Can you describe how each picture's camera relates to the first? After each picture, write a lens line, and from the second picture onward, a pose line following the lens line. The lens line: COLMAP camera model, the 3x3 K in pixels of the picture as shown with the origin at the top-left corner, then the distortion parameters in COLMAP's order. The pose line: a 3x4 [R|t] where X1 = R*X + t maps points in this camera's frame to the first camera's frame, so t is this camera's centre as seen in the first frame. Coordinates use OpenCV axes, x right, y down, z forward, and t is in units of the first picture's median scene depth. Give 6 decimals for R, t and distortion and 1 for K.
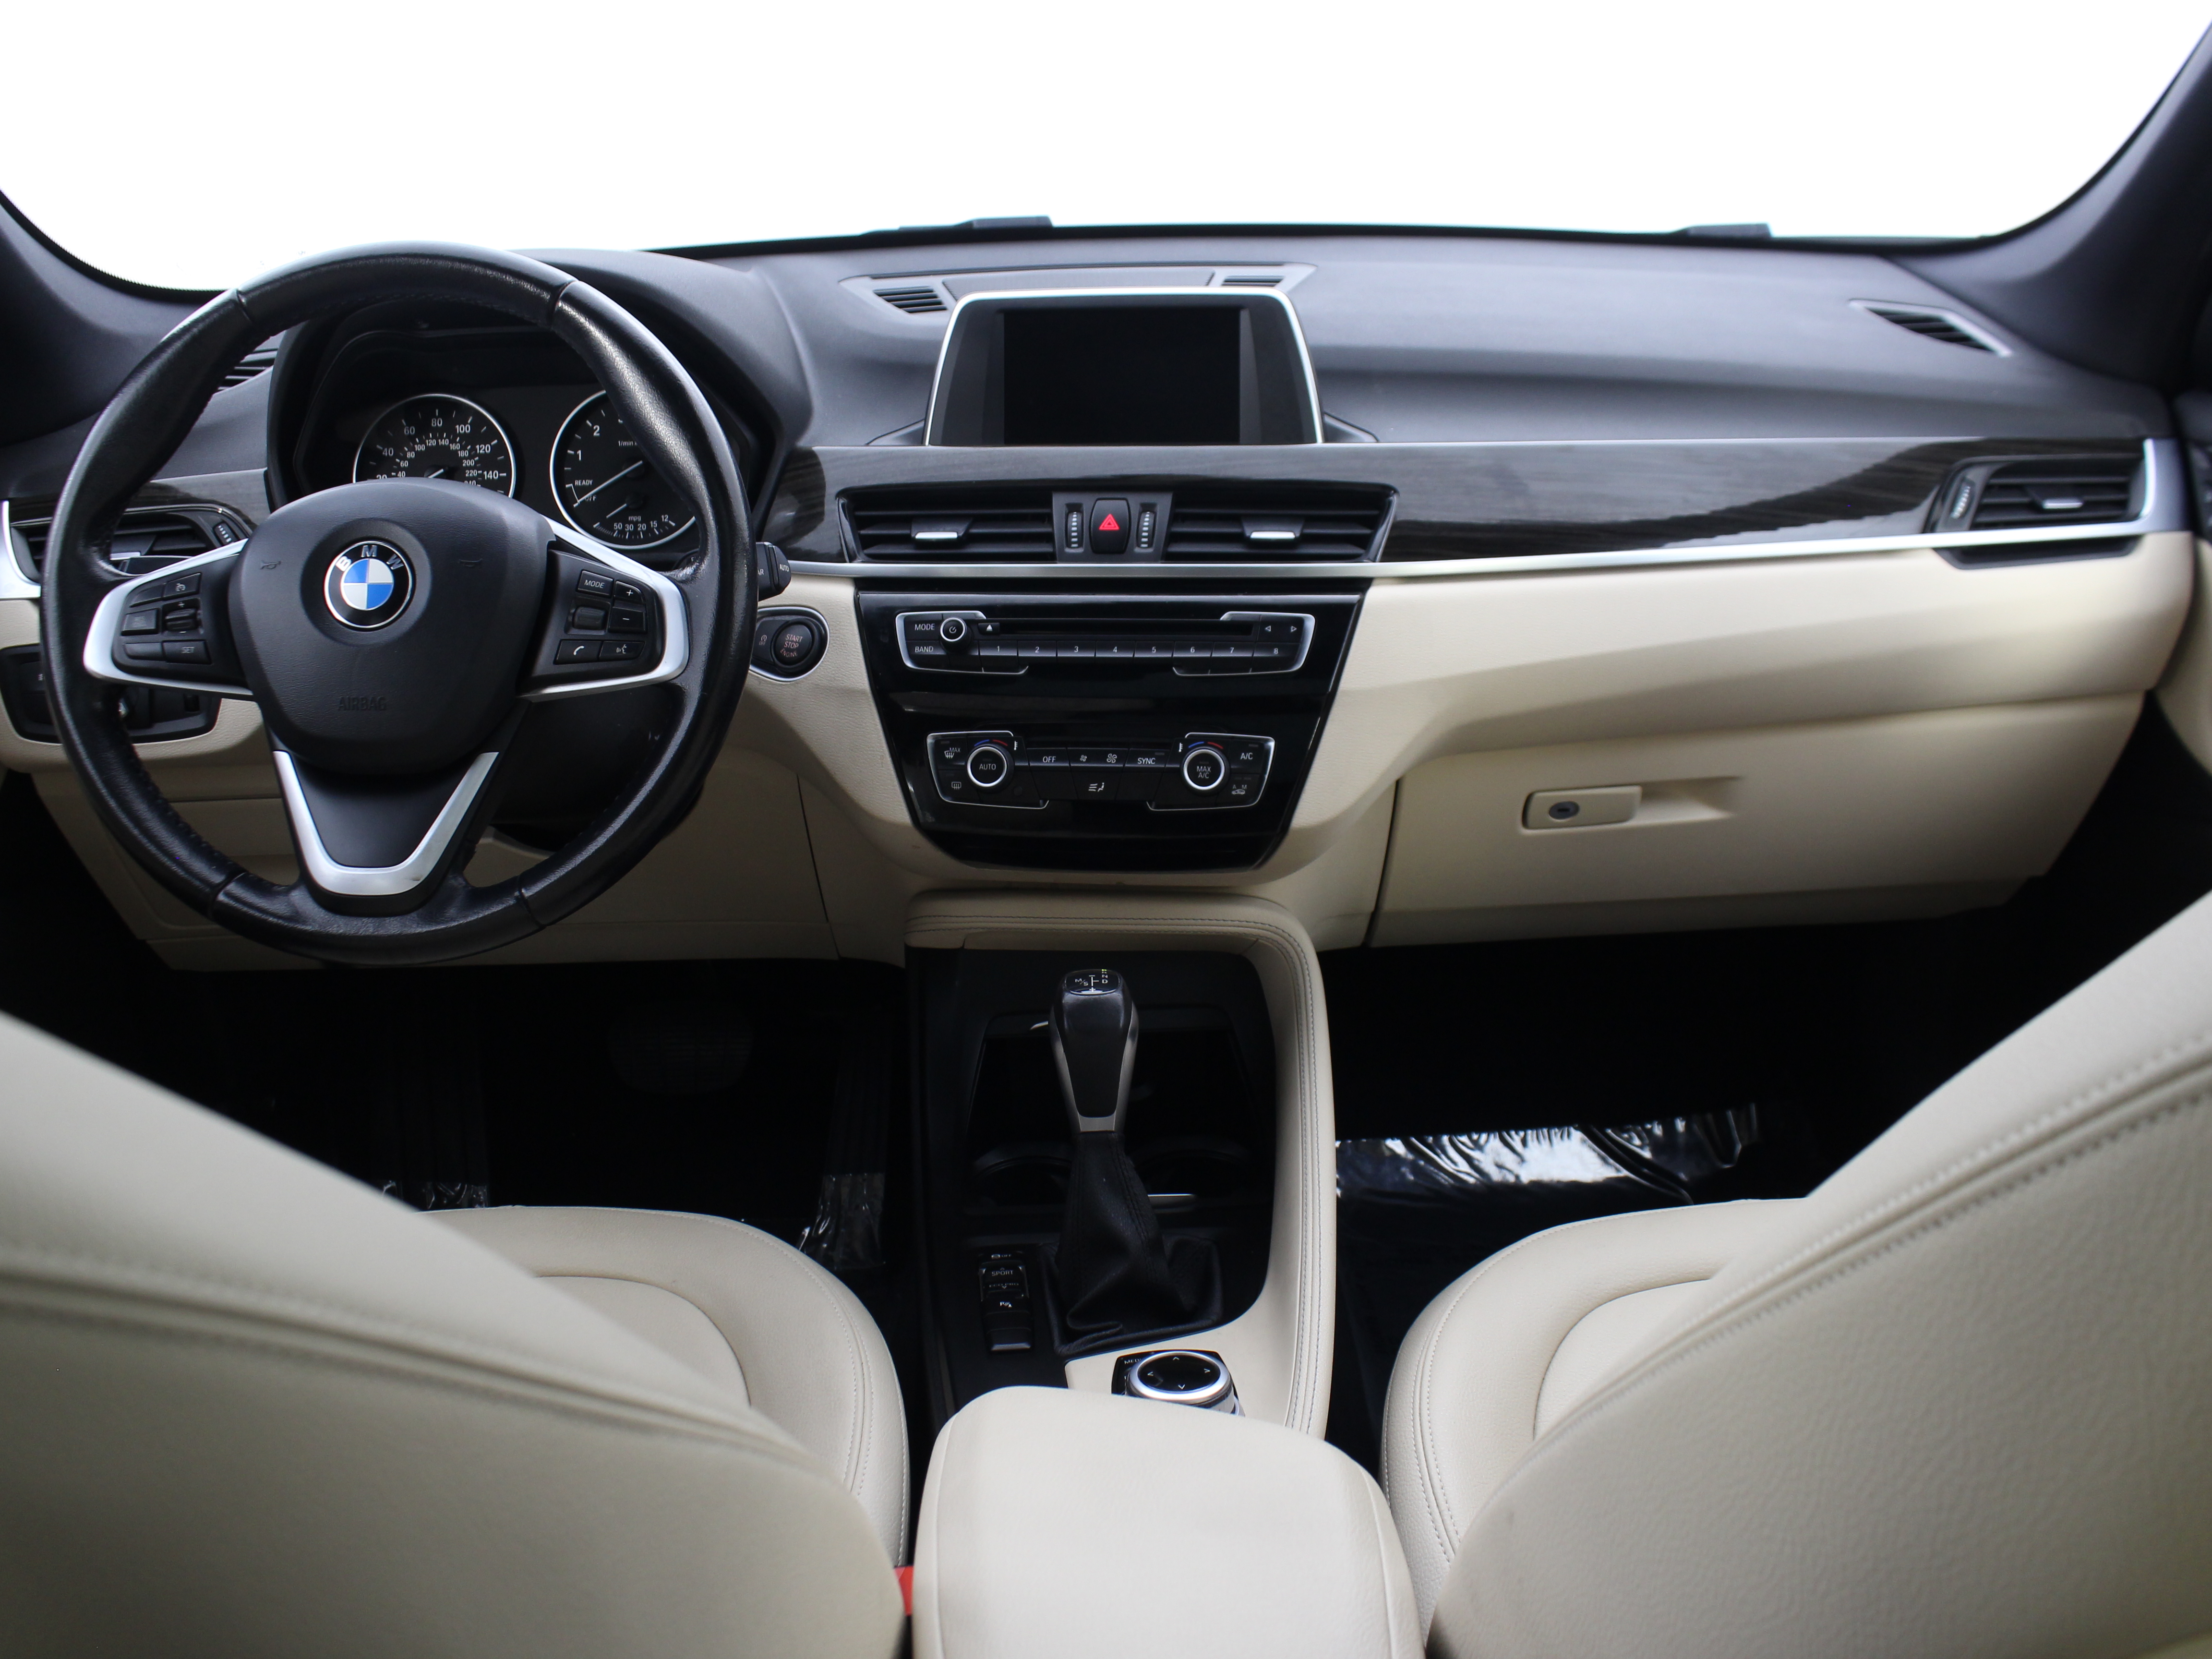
lens RADIAL K [[1794.5, 0, 1106.0], [0, 1794.5, 829.5], [0, 0, 1]] dist [-0.085923, 0.125846]
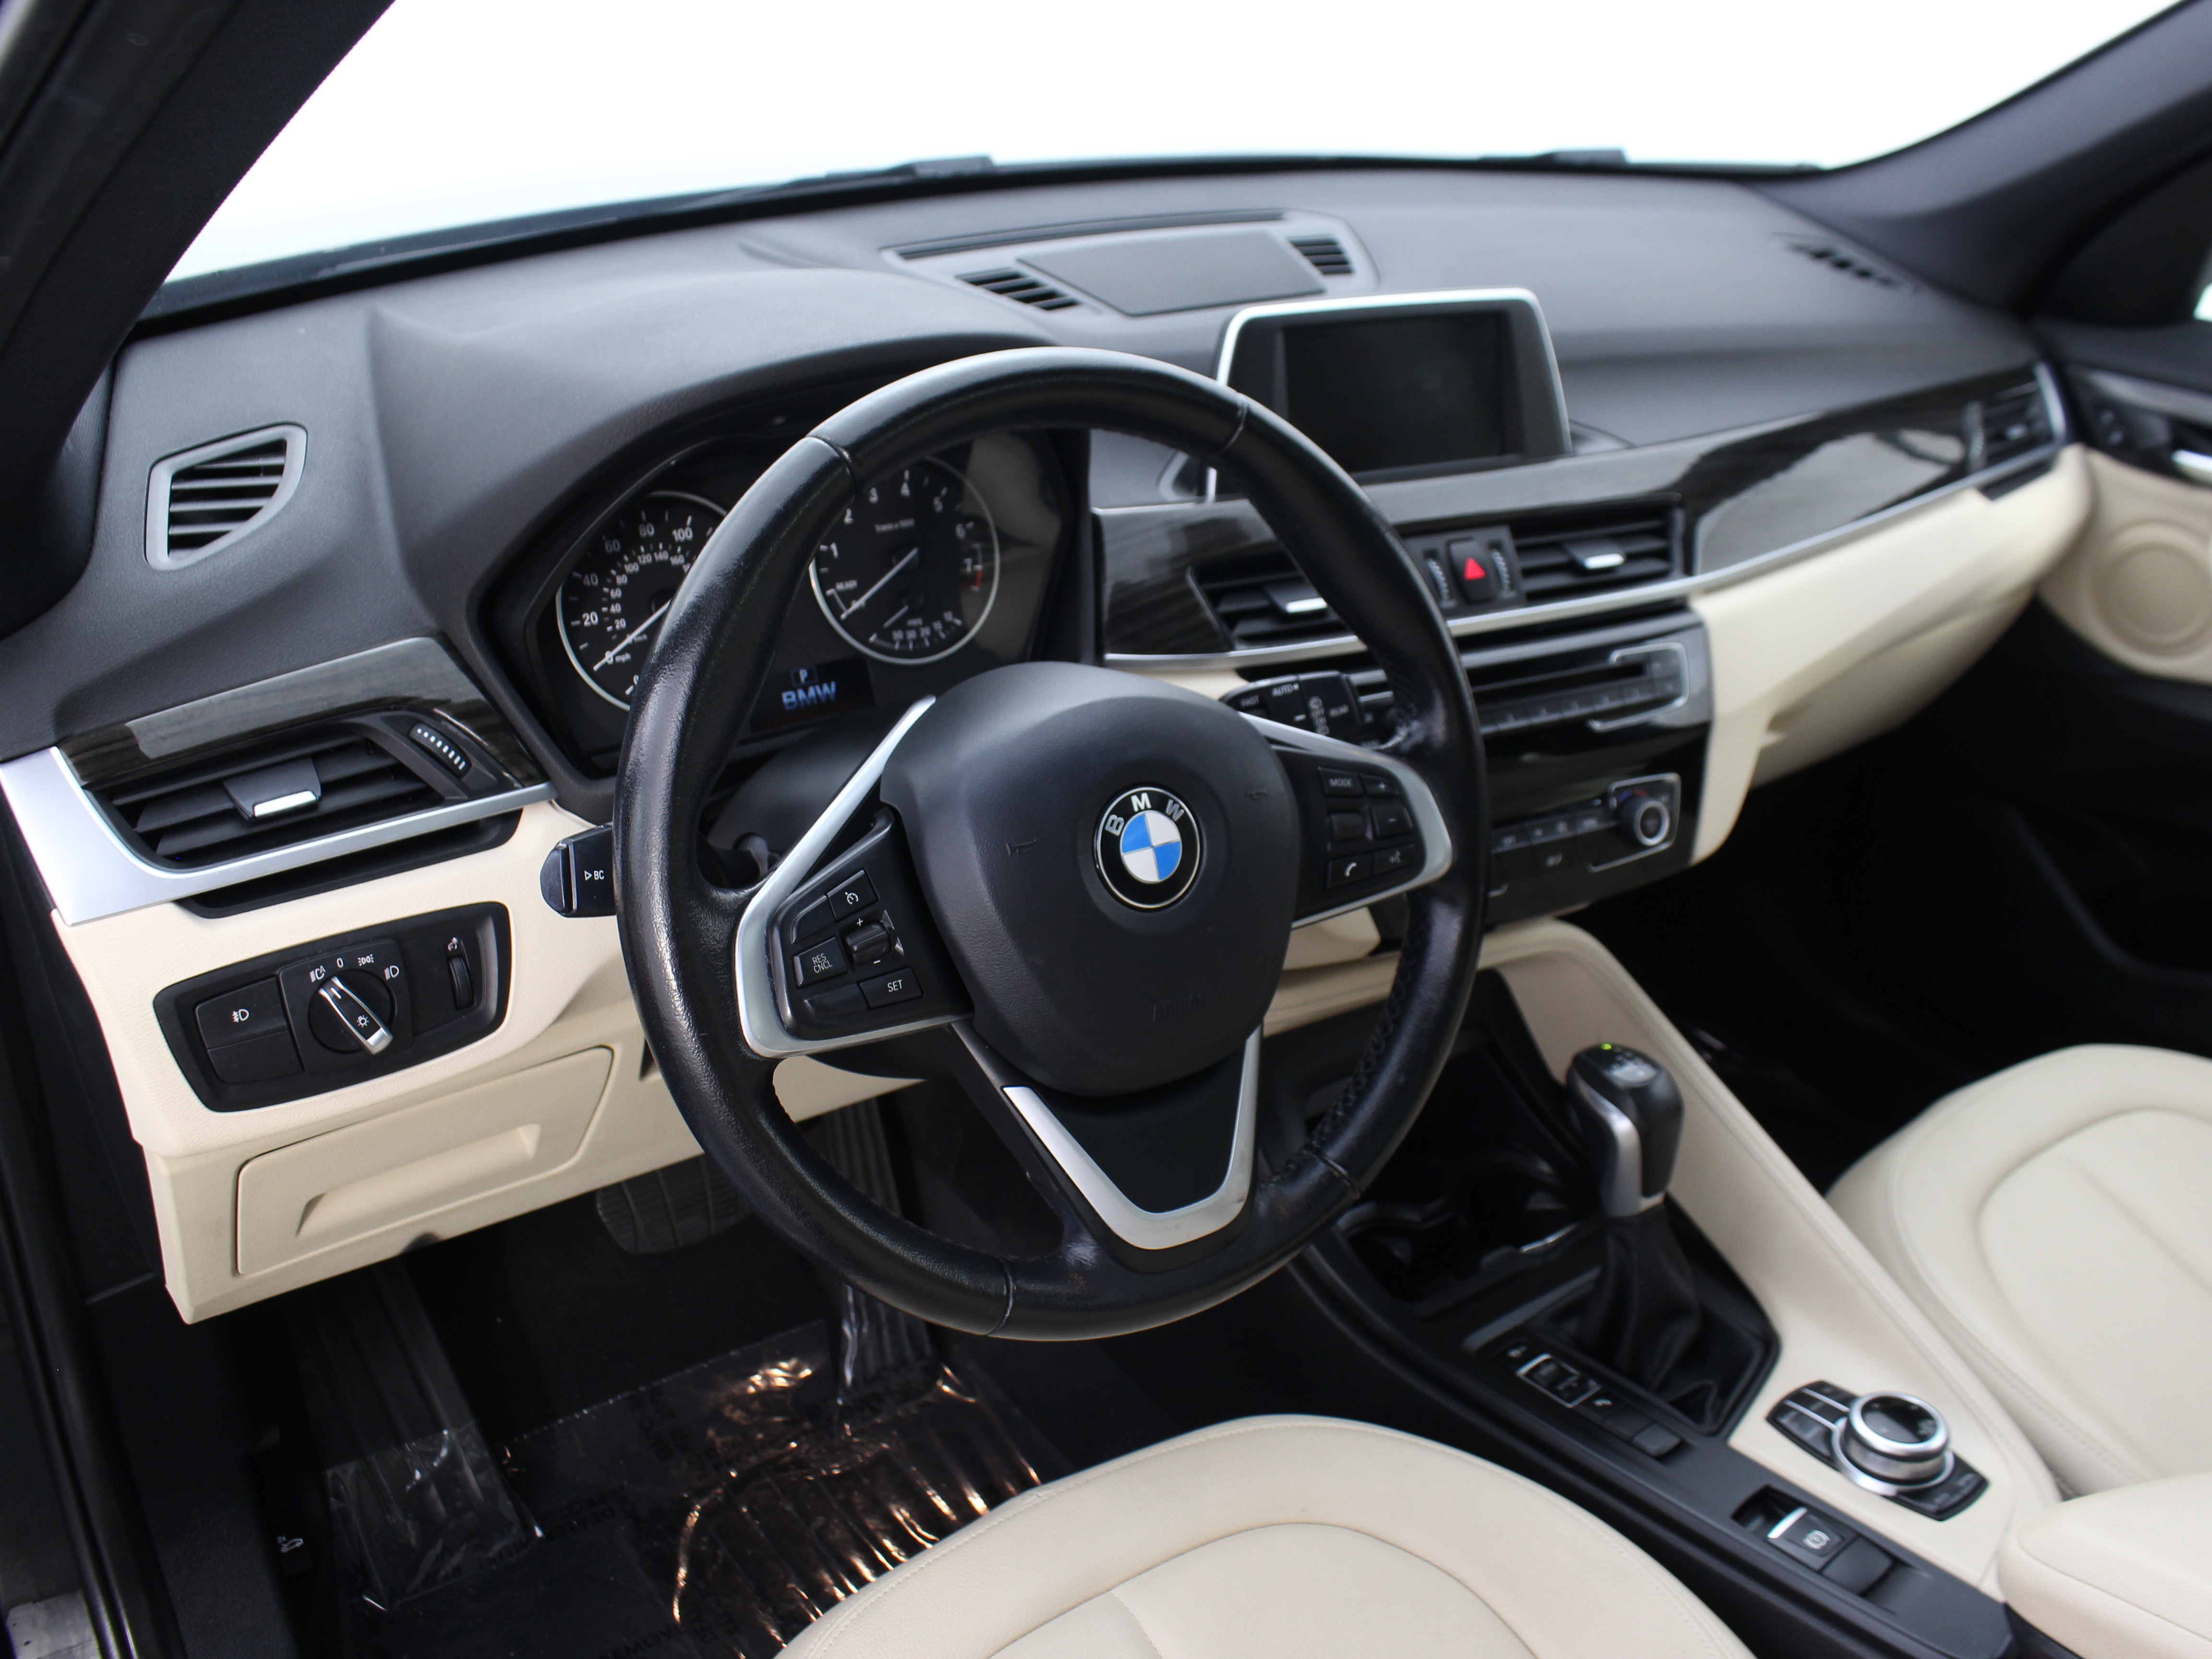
lens RADIAL K [[1794.5, 0, 1106.0], [0, 1794.5, 829.5], [0, 0, 1]] dist [-0.085923, 0.125846]
pose [[0.863652, -0.197351, 0.463851, -0.578669], [0.140076, 0.977894, 0.155247, -0.196720], [-0.484236, -0.069105, 0.872204, 0.262322]]
